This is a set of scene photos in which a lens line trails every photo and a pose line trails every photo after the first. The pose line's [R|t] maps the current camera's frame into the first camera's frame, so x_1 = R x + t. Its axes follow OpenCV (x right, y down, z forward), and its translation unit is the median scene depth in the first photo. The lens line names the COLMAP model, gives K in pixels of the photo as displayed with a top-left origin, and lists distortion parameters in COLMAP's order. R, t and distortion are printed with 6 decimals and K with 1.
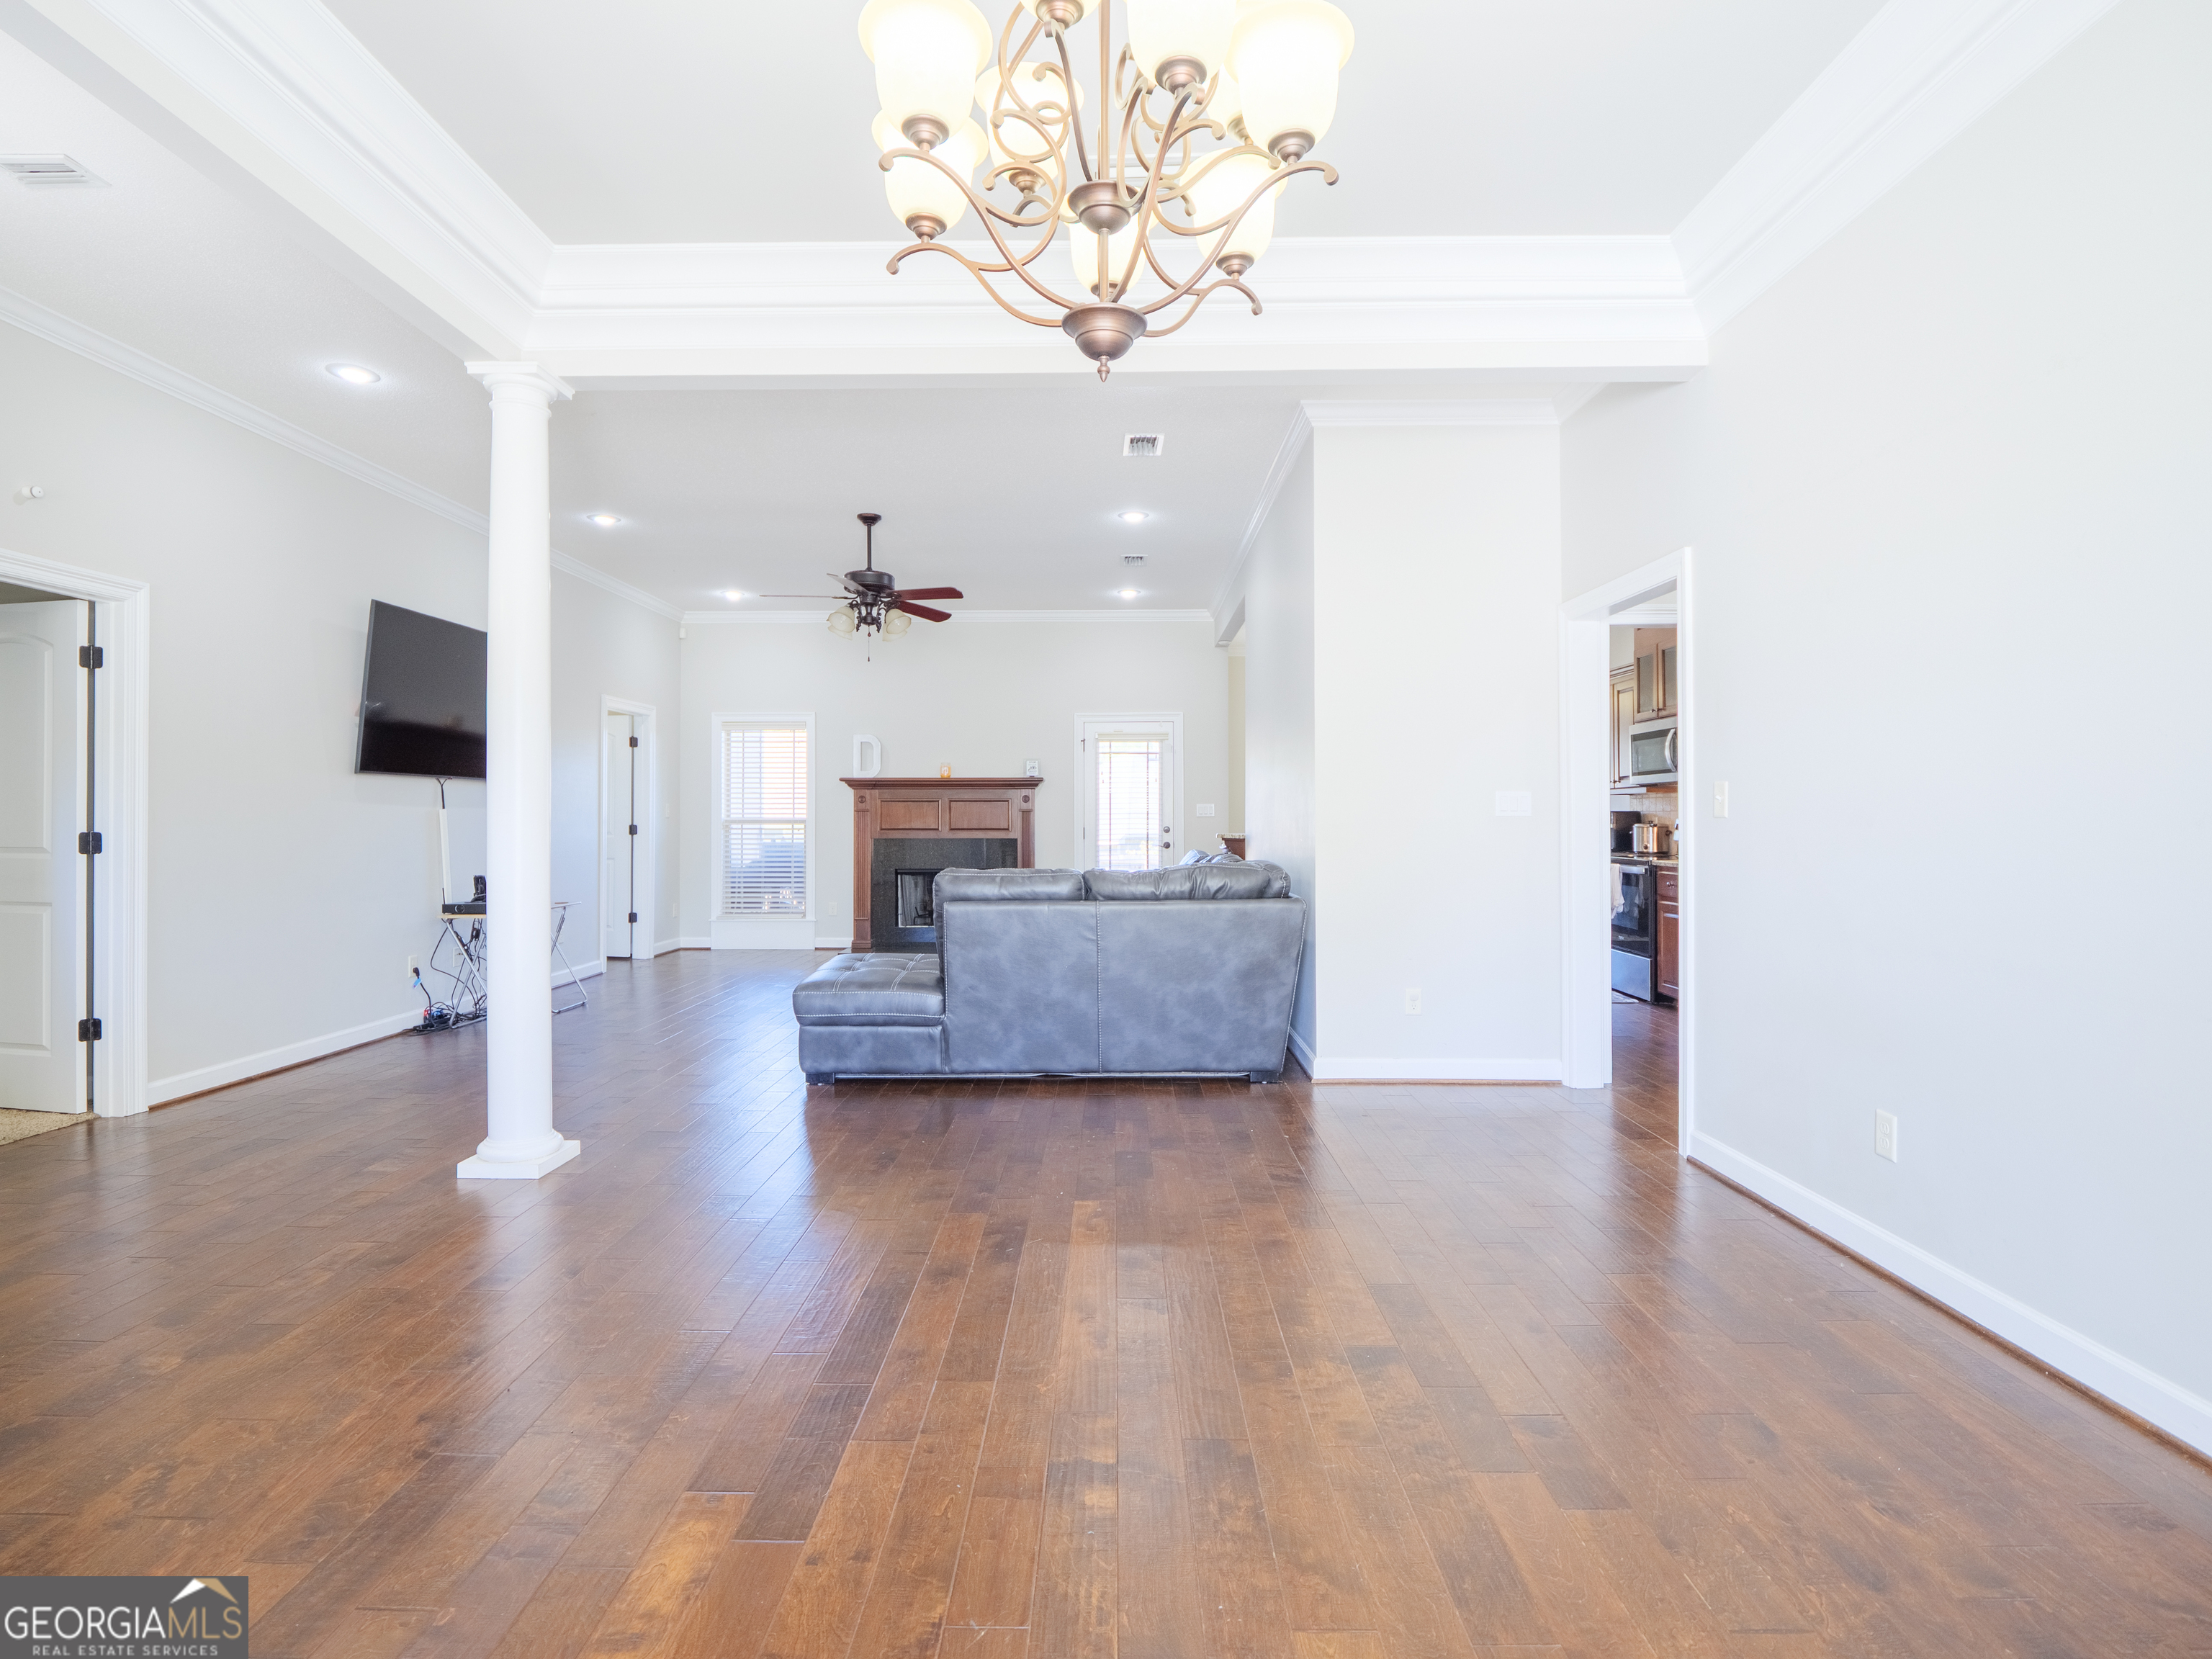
lens RADIAL K [[1072.5, 0, 1104.2], [0, 1072.5, 824.1], [0, 0, 1]] dist [-0.005370, -0.000254]
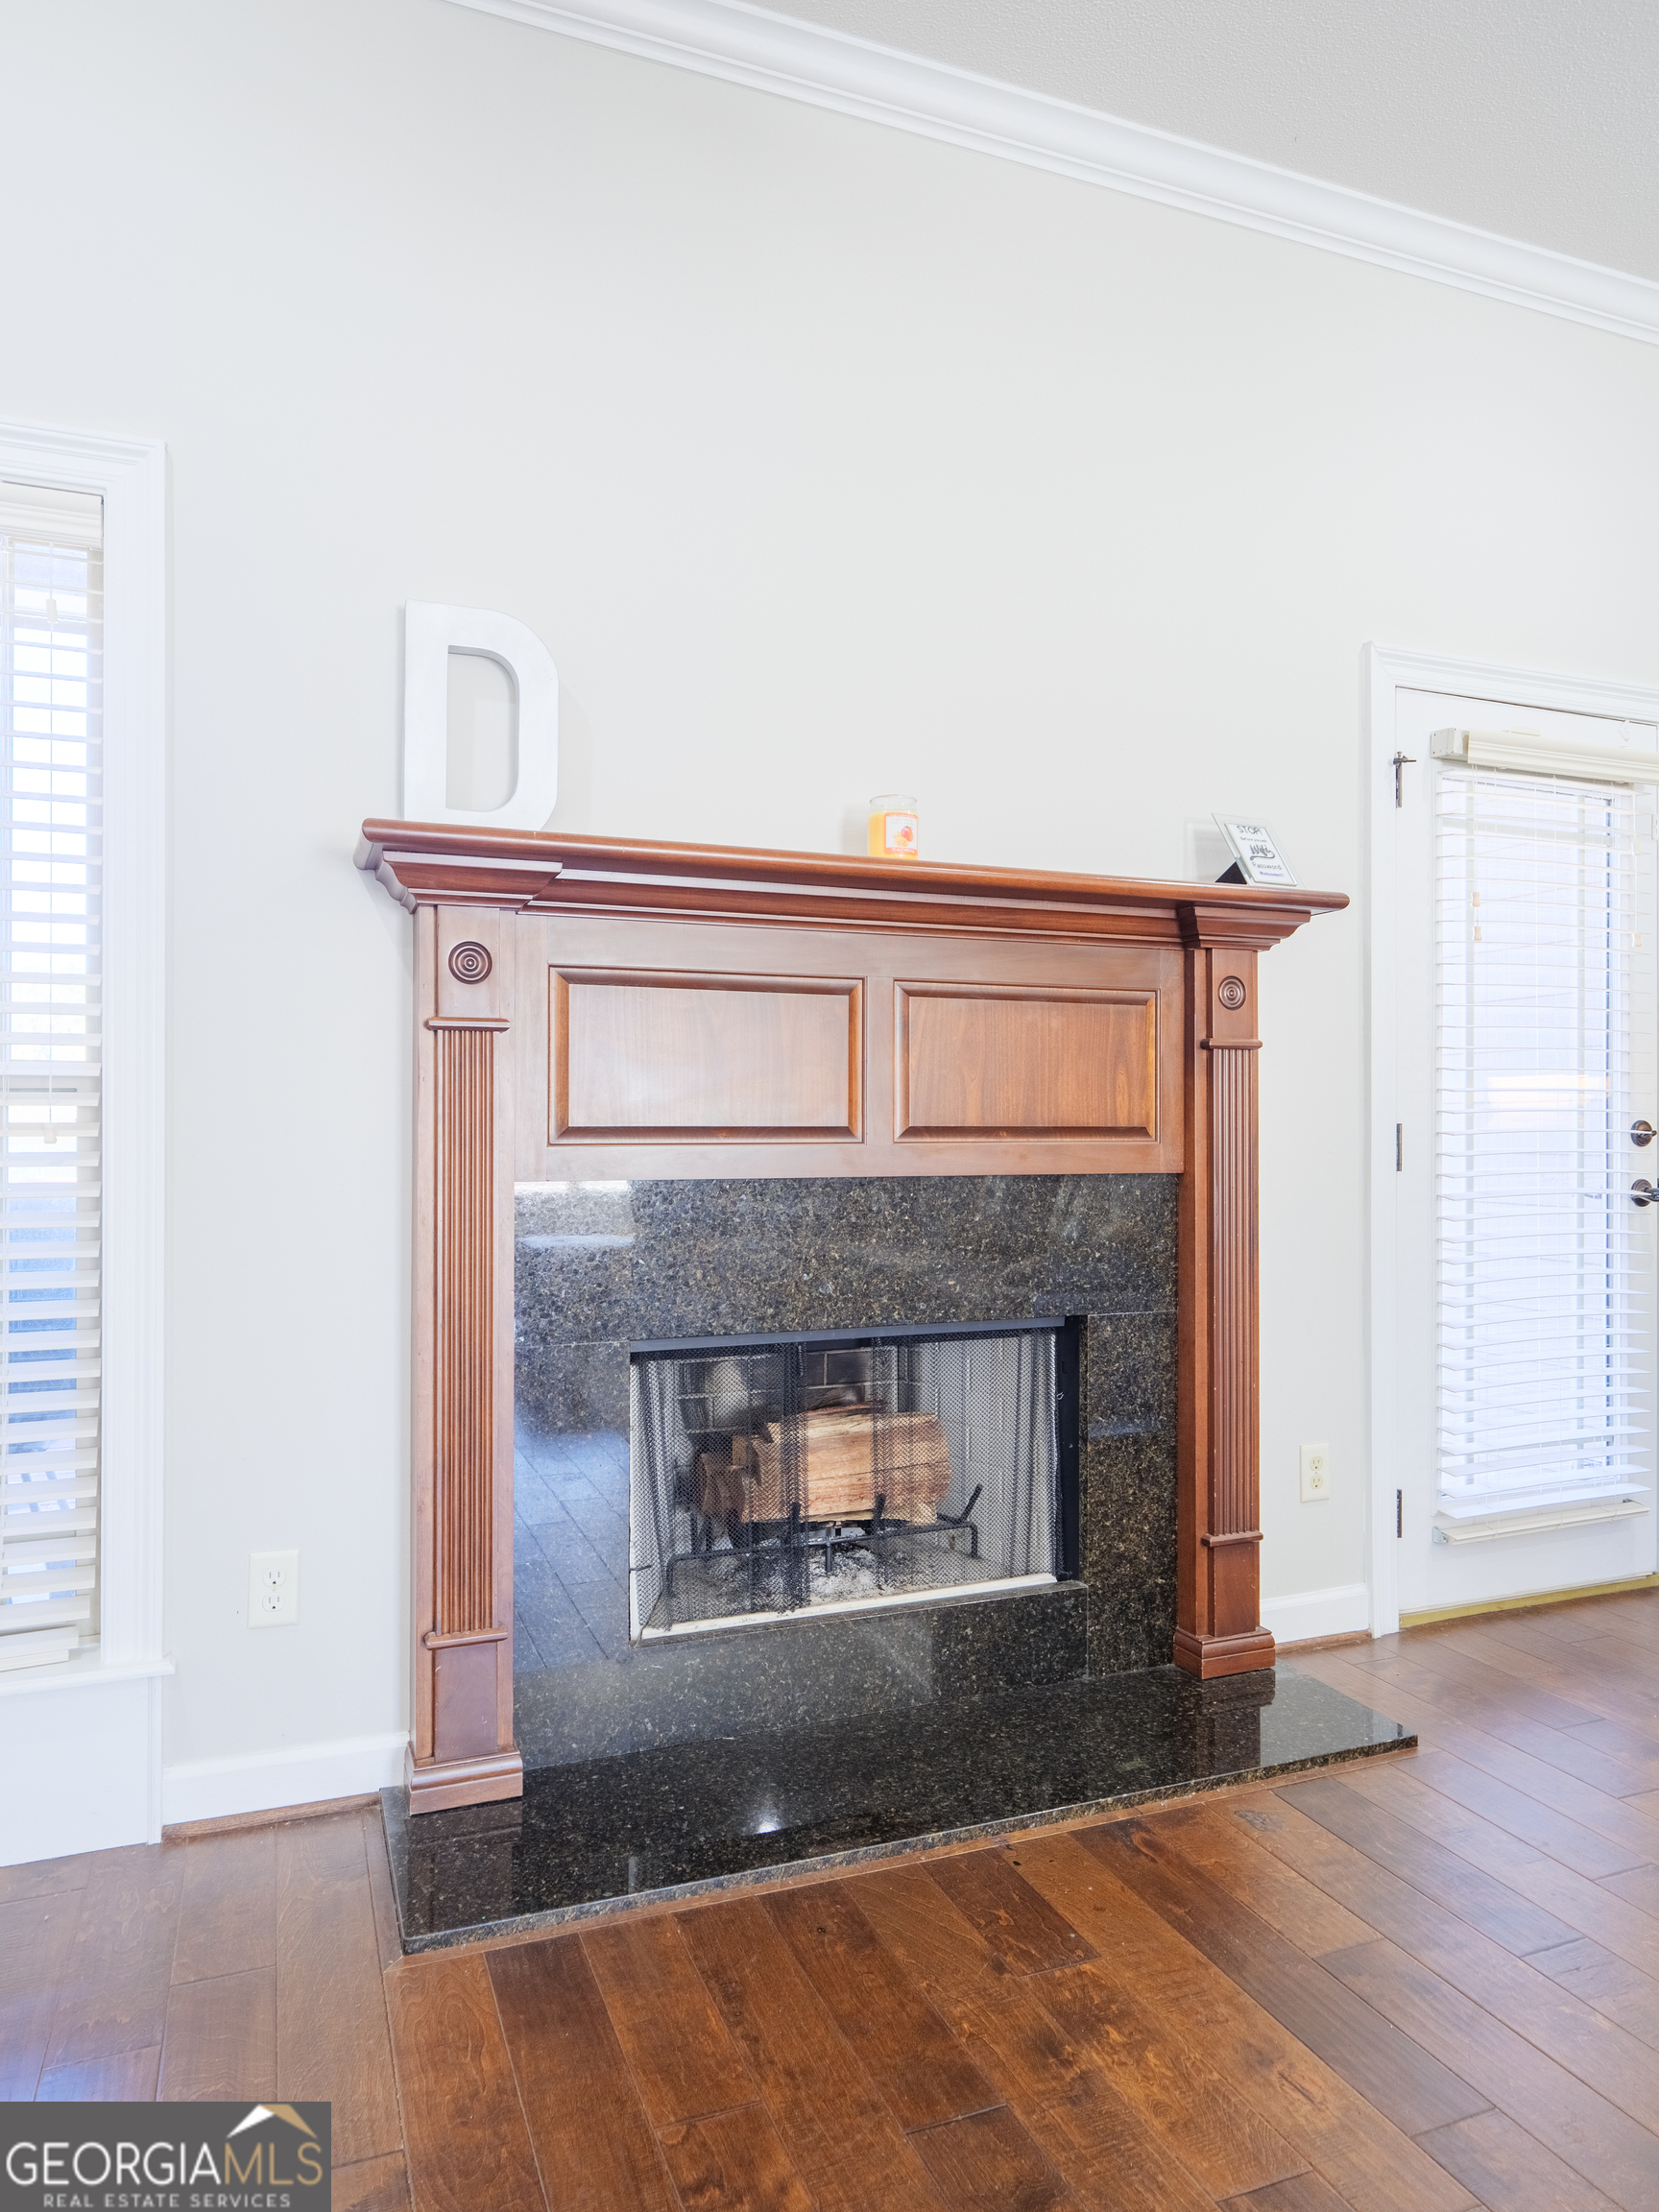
lens RADIAL K [[1388.9, 0, 819.7], [0, 1388.9, 1120.7], [0, 0, 1]] dist [-0.017650, -0.000556]
pose [[0.931897, 0.001921, 0.362718, -0.255169], [-0.003042, 0.999992, 0.002518, 0.002285], [-0.362710, -0.003450, 0.931896, 0.767450]]
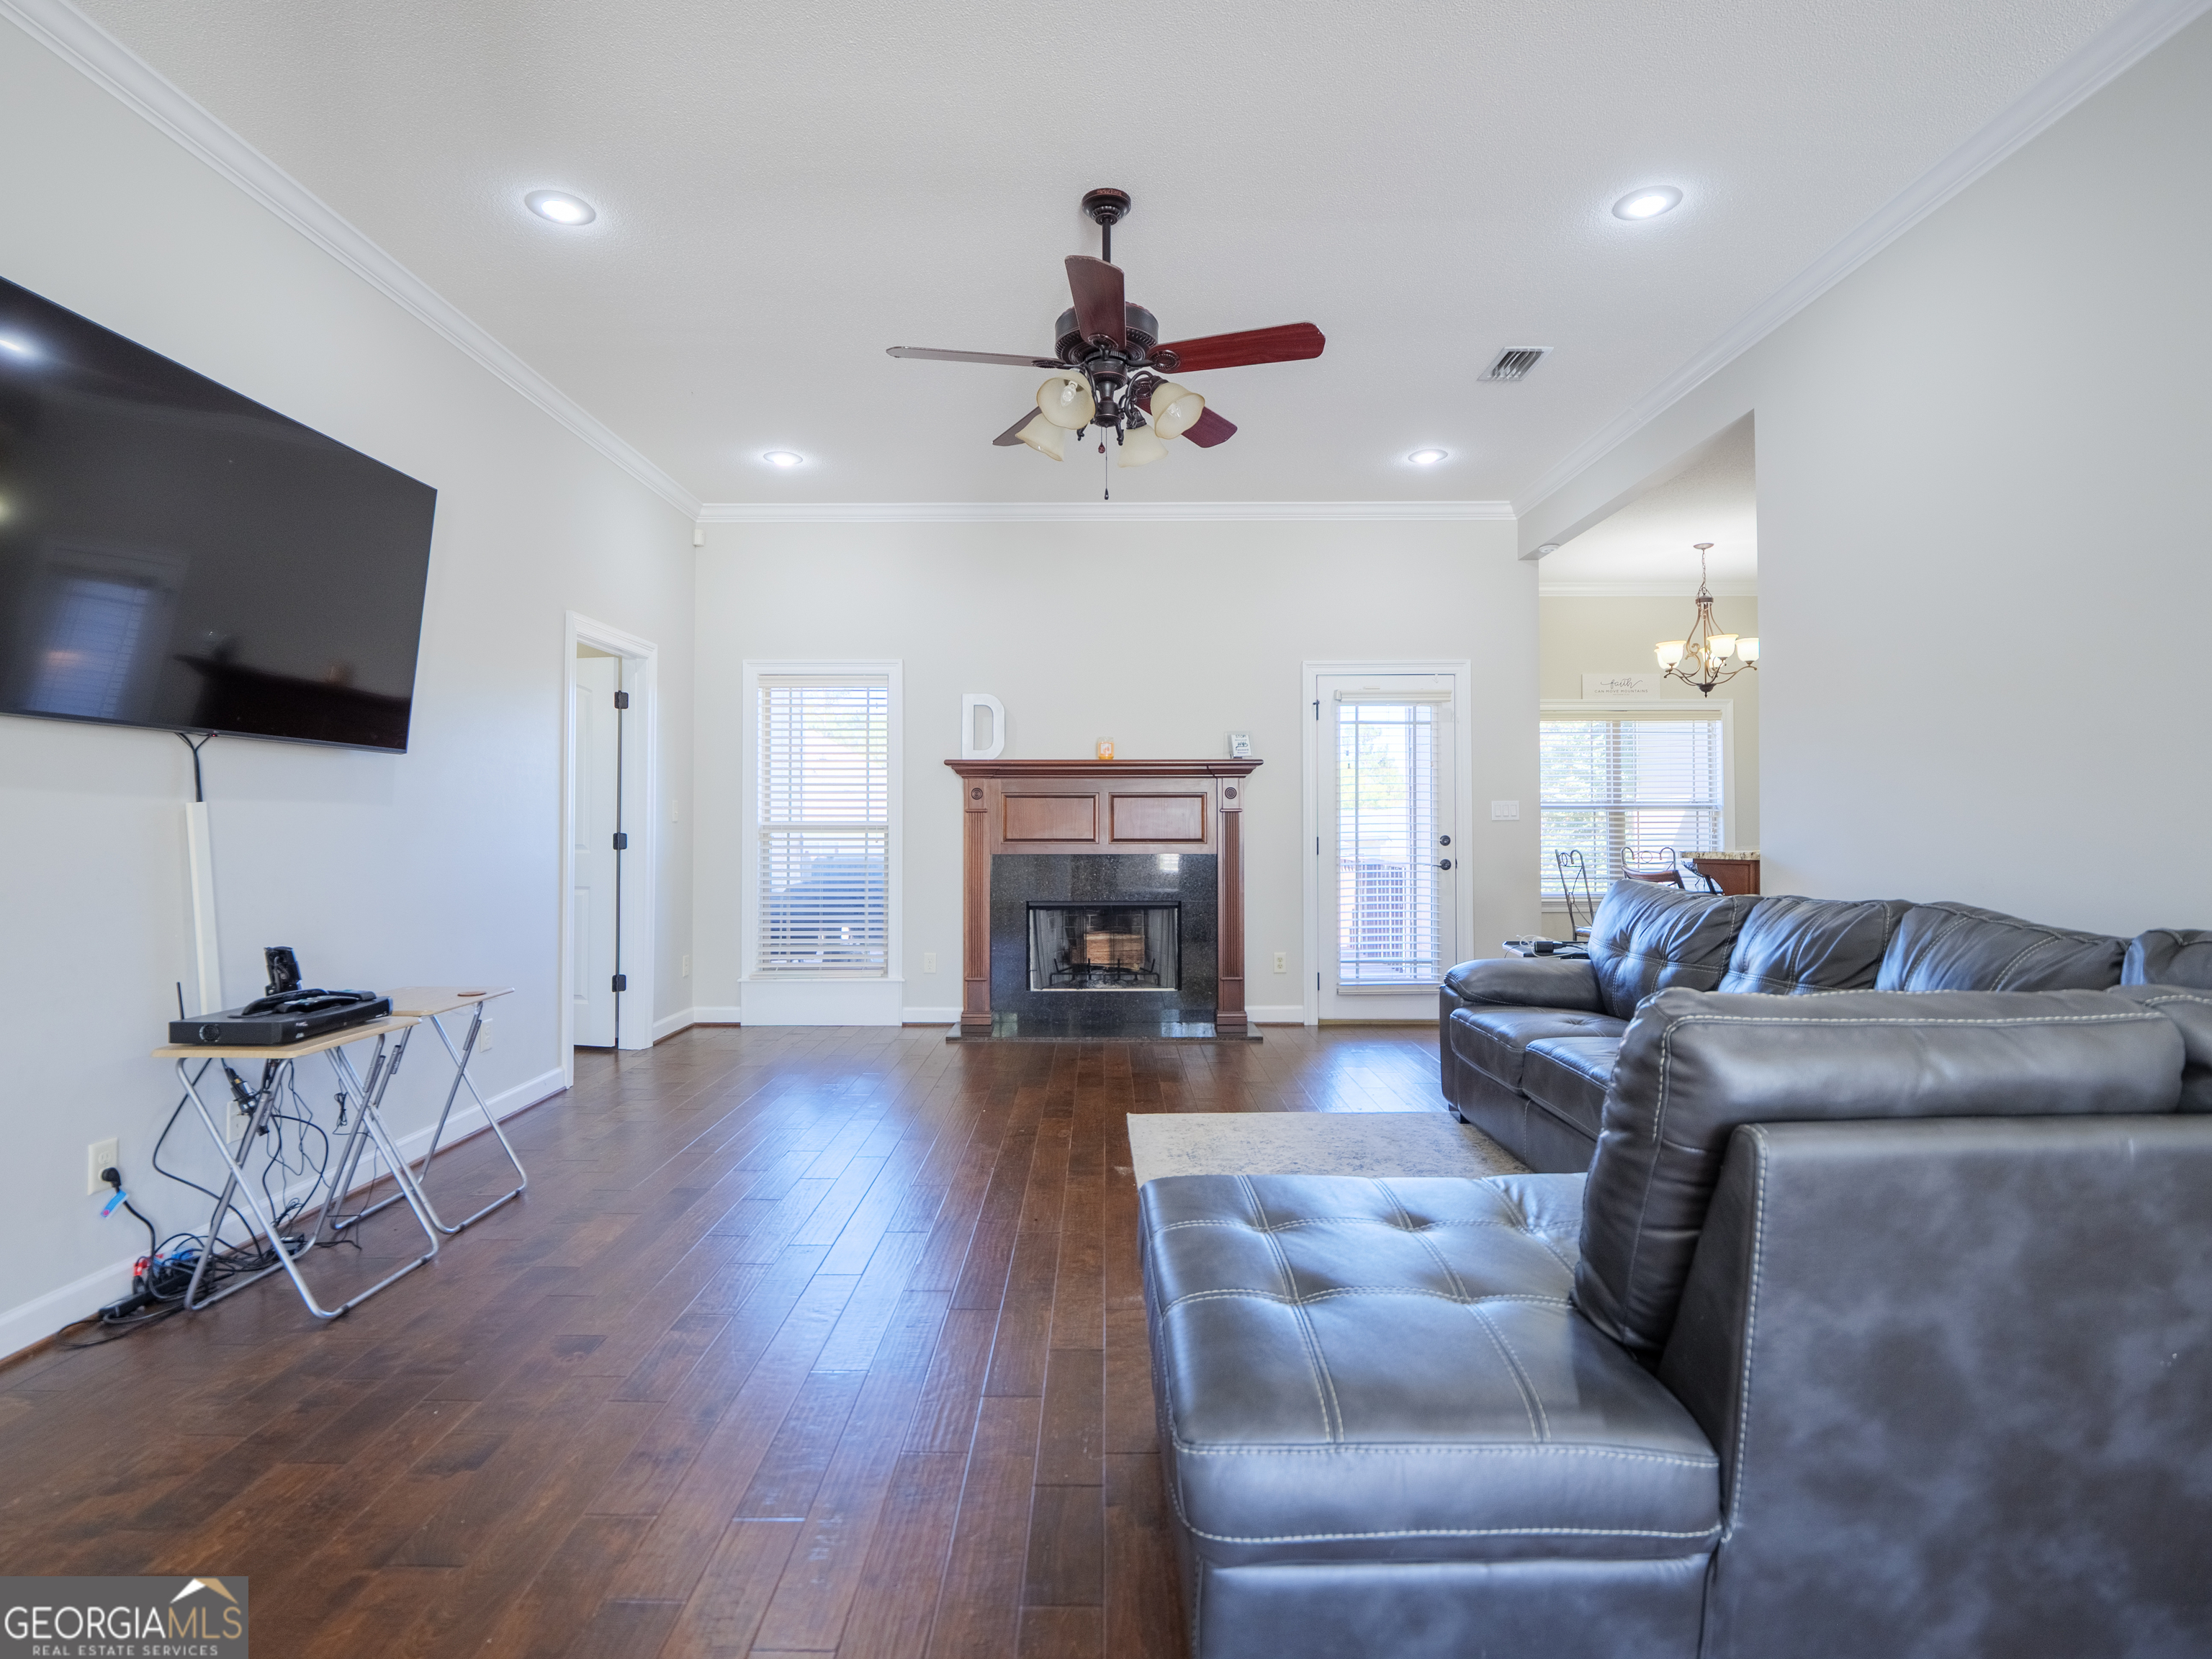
lens RADIAL K [[1072.5, 0, 1105.6], [0, 1072.5, 825.5], [0, 0, 1]] dist [-0.005370, -0.000254]
pose [[0.999970, -0.000255, 0.007706, -0.153800], [0.000281, 0.999994, -0.003422, -0.001604], [-0.007705, 0.003424, 0.999964, 0.355280]]
